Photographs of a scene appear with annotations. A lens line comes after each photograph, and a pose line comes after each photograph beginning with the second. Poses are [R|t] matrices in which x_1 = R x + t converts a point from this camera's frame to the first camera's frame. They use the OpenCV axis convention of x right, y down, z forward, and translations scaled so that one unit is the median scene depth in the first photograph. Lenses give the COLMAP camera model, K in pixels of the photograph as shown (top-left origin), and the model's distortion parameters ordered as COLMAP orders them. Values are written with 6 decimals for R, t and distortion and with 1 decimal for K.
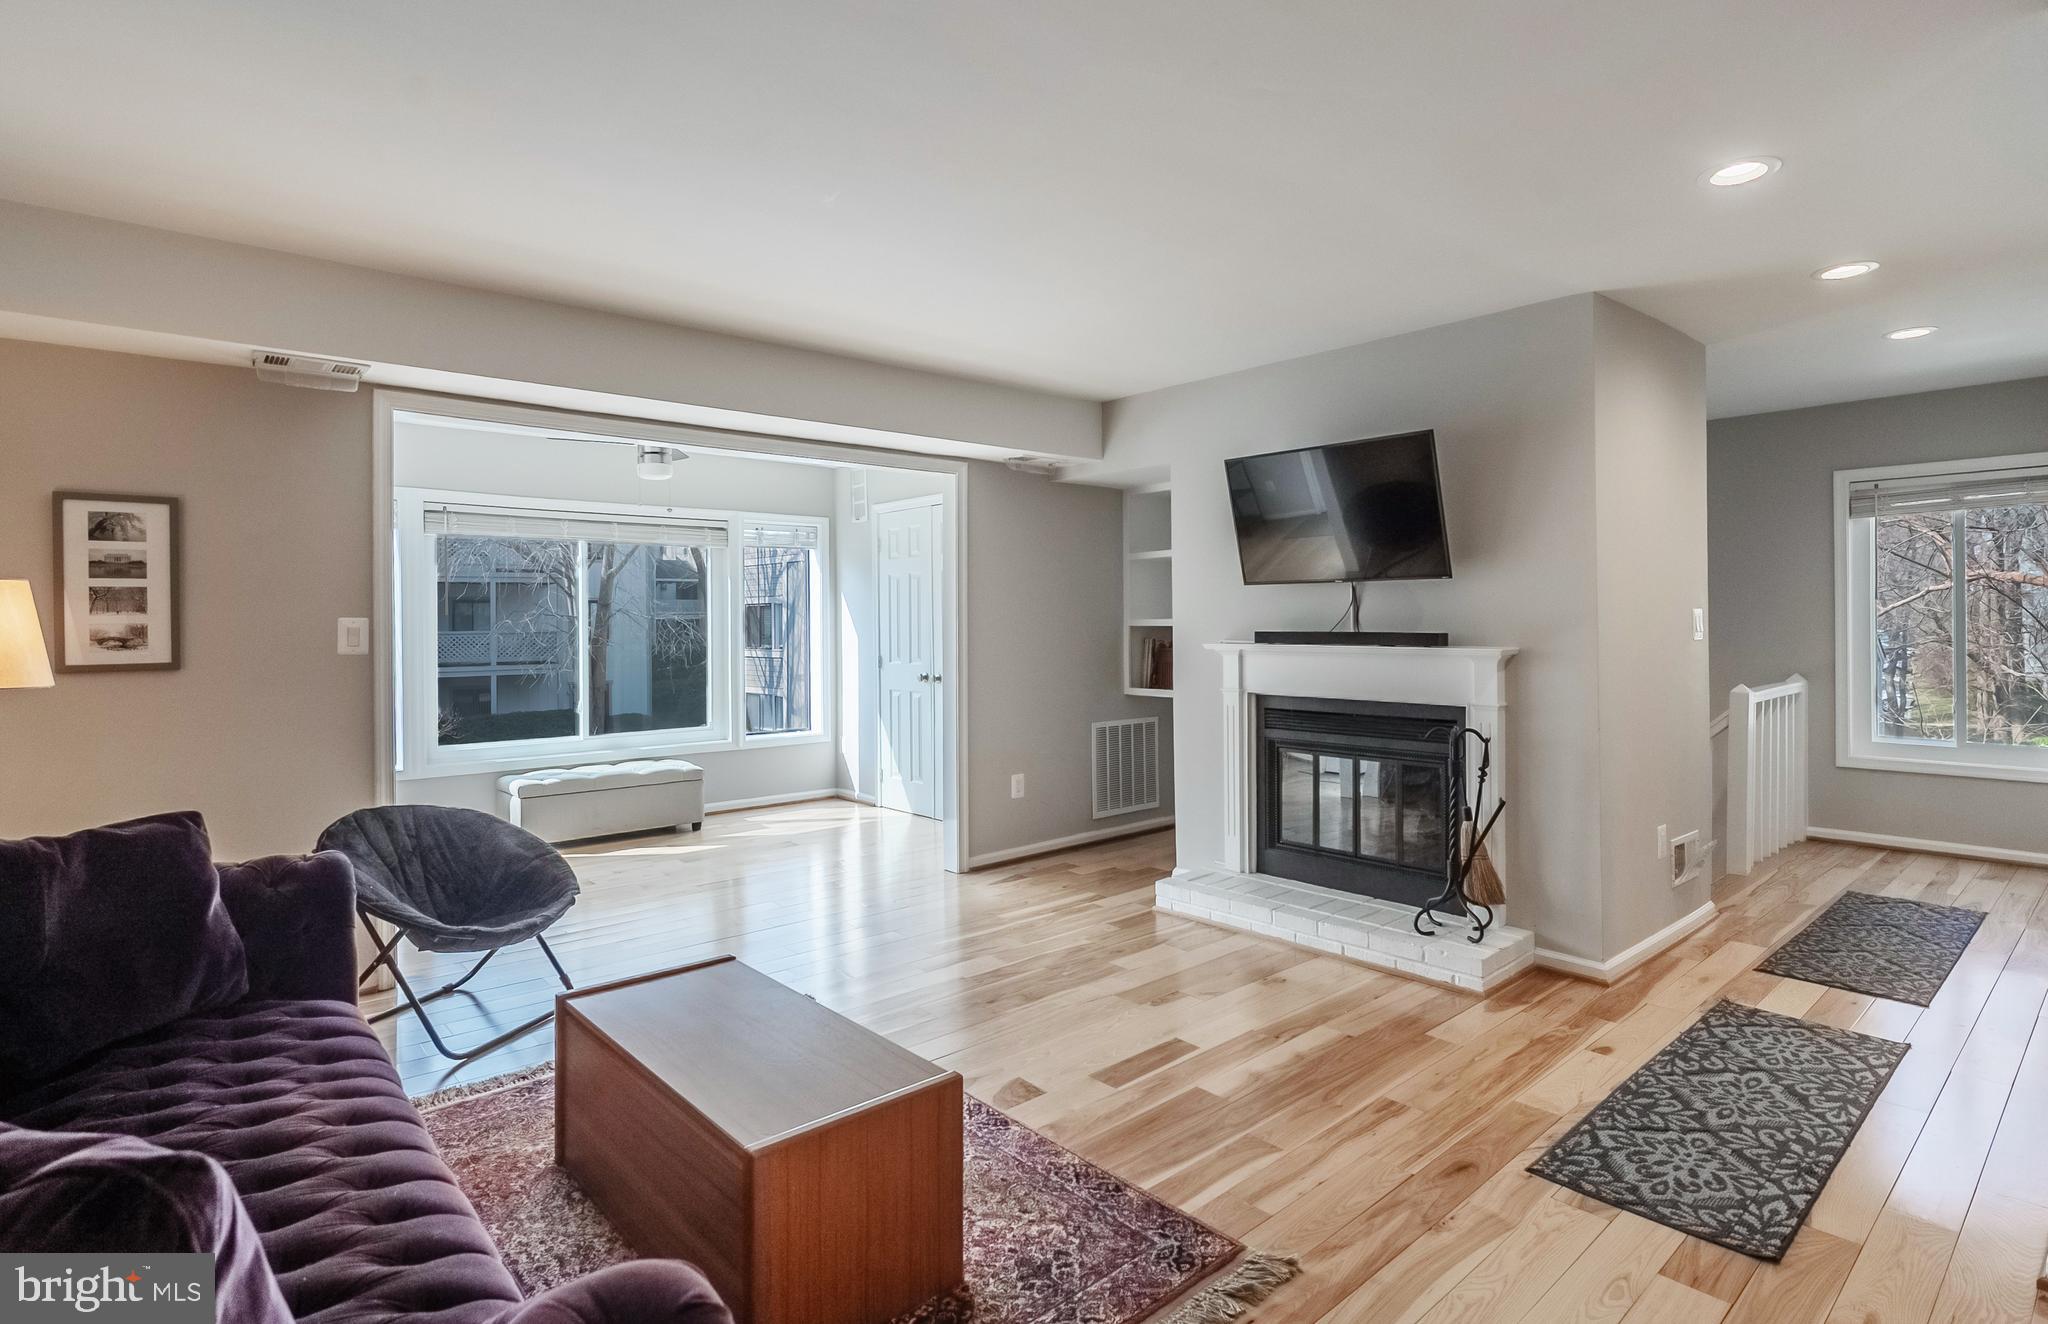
lens RADIAL K [[1028.2, 0, 1051.4], [0, 1028.2, 625.6], [0, 0, 1]] dist [-0.015803, -0.000744]
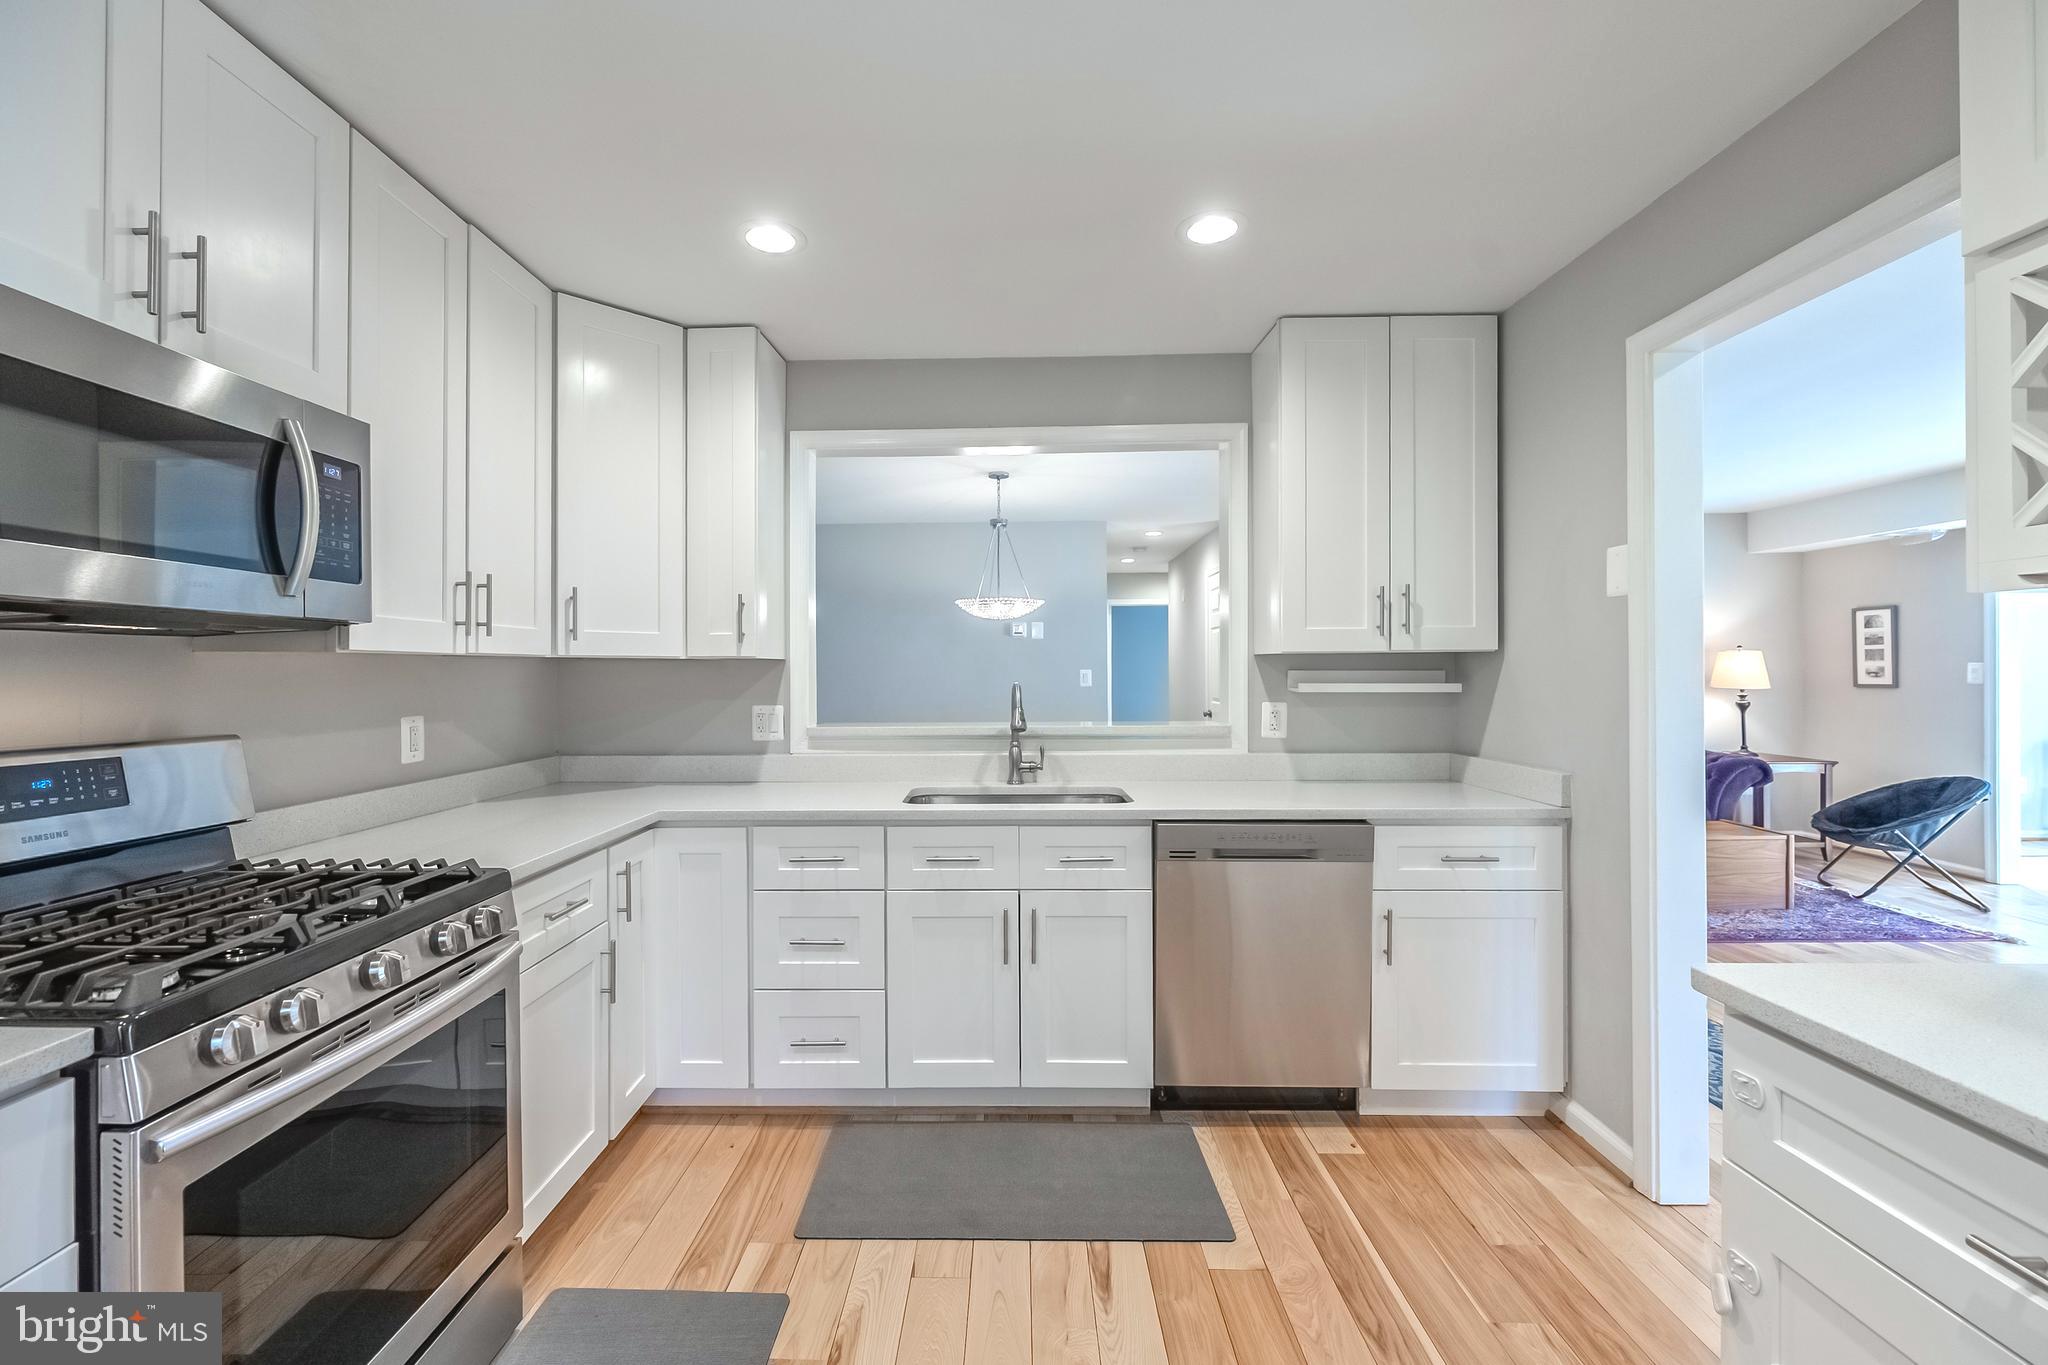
lens RADIAL K [[832.3, 0, 1008.9], [0, 832.3, 670.8], [0, 0, 1]] dist [-0.006703, -0.000096]
pose [[-0.694294, 0.013748, -0.719560, 1.449544], [0.009145, 0.999905, 0.010280, -0.022483], [0.719634, 0.000557, -0.694354, 0.774068]]
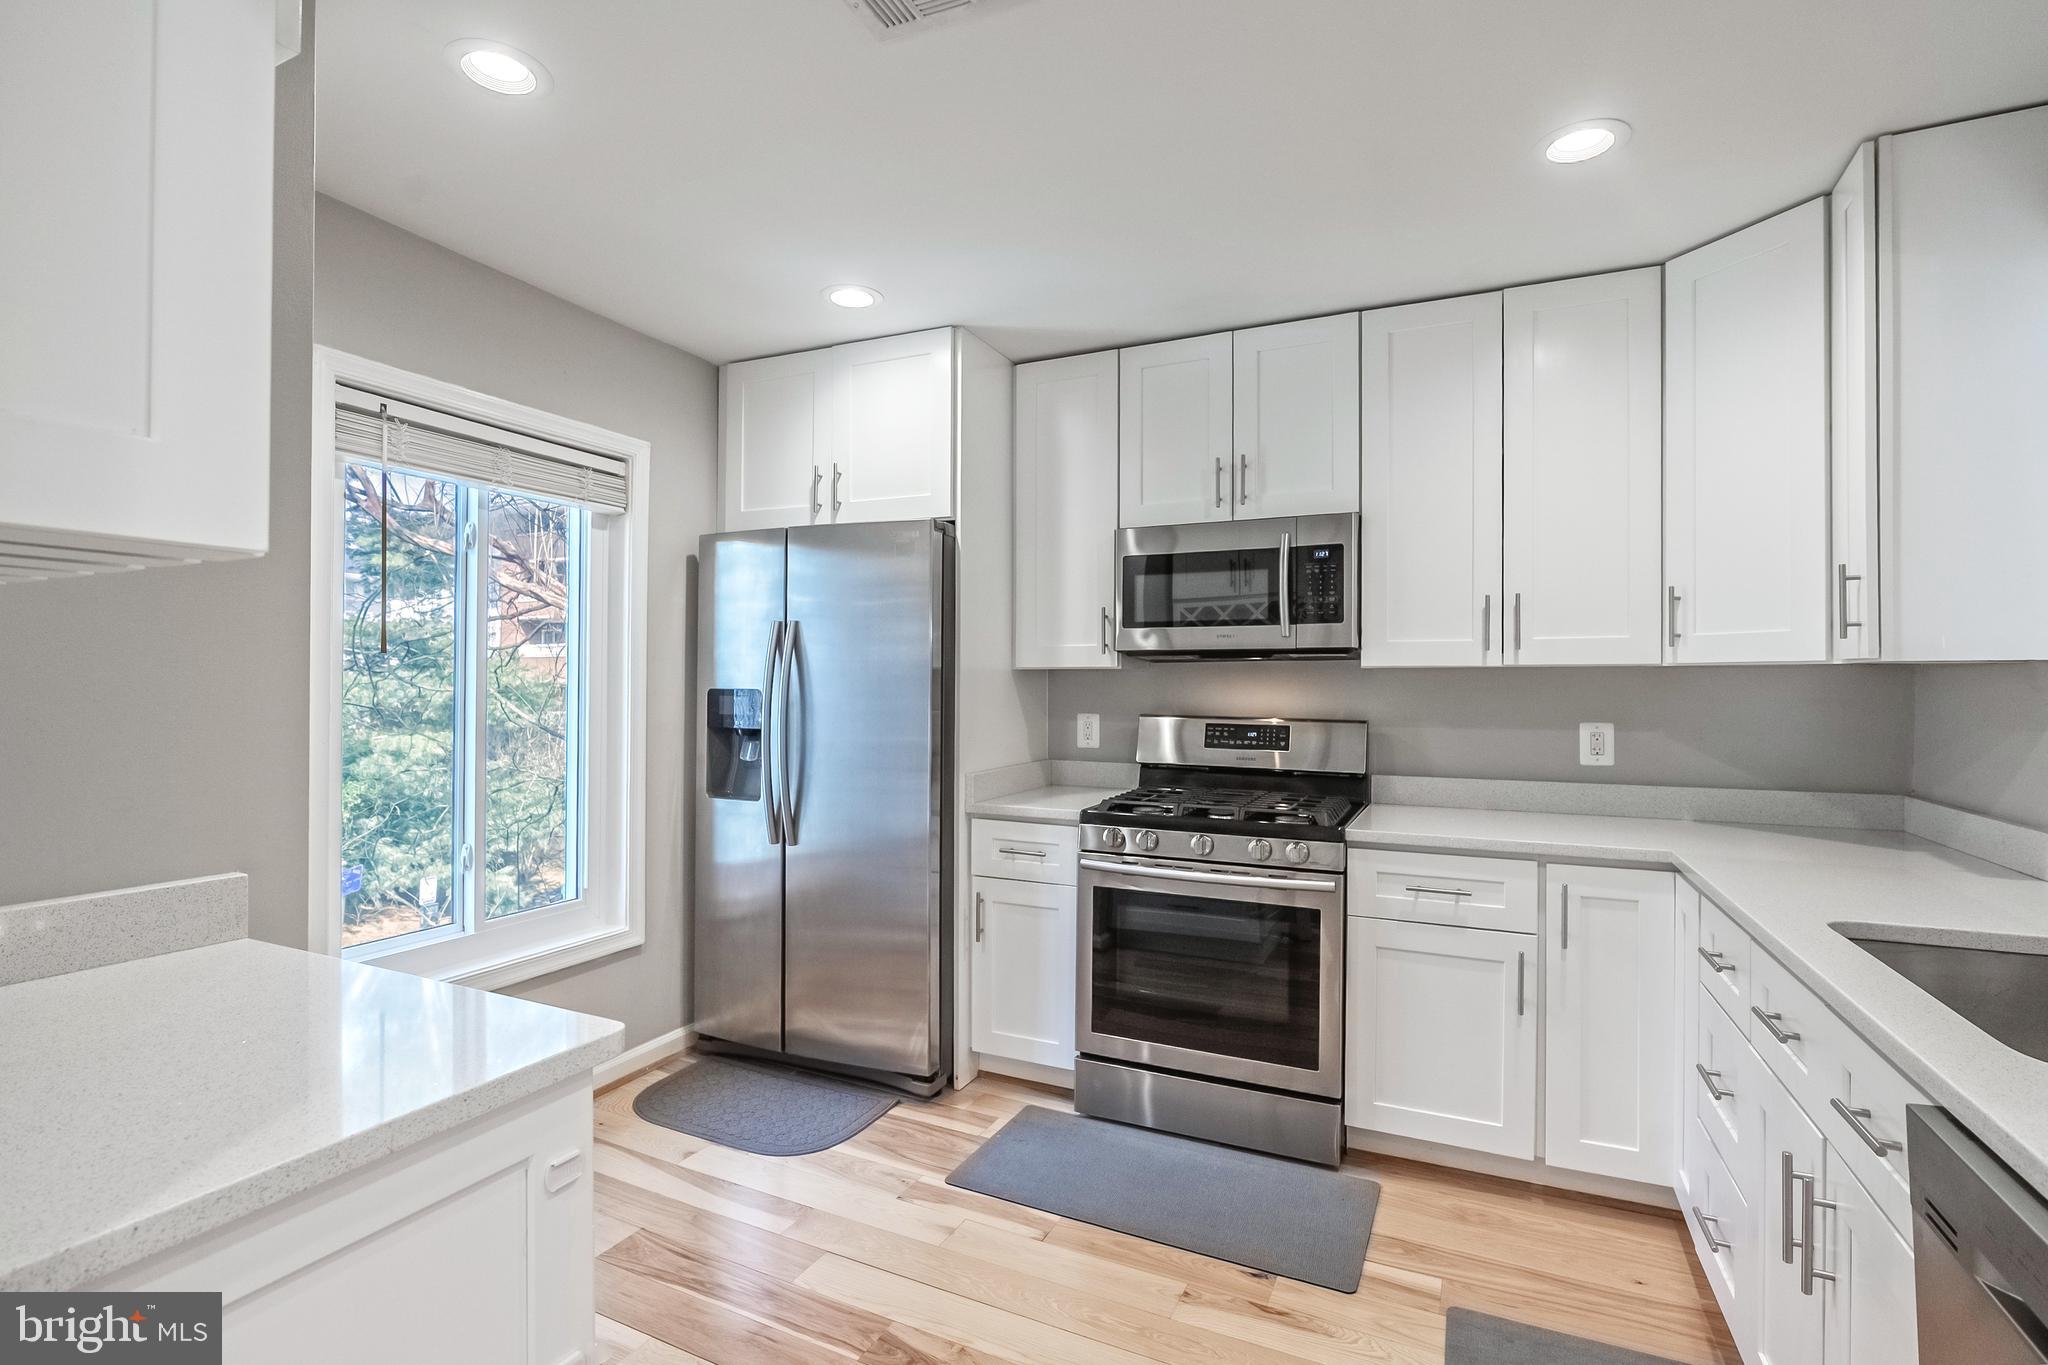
lens RADIAL K [[965.1, 0, 1016.0], [0, 965.1, 682.1], [0, 0, 1]] dist [-0.004173, -0.000394]
pose [[-0.373529, 0.009189, 0.927573, 0.749395], [0.005583, 0.999955, -0.007657, -0.015269], [-0.927602, 0.002319, -0.373564, 0.748664]]
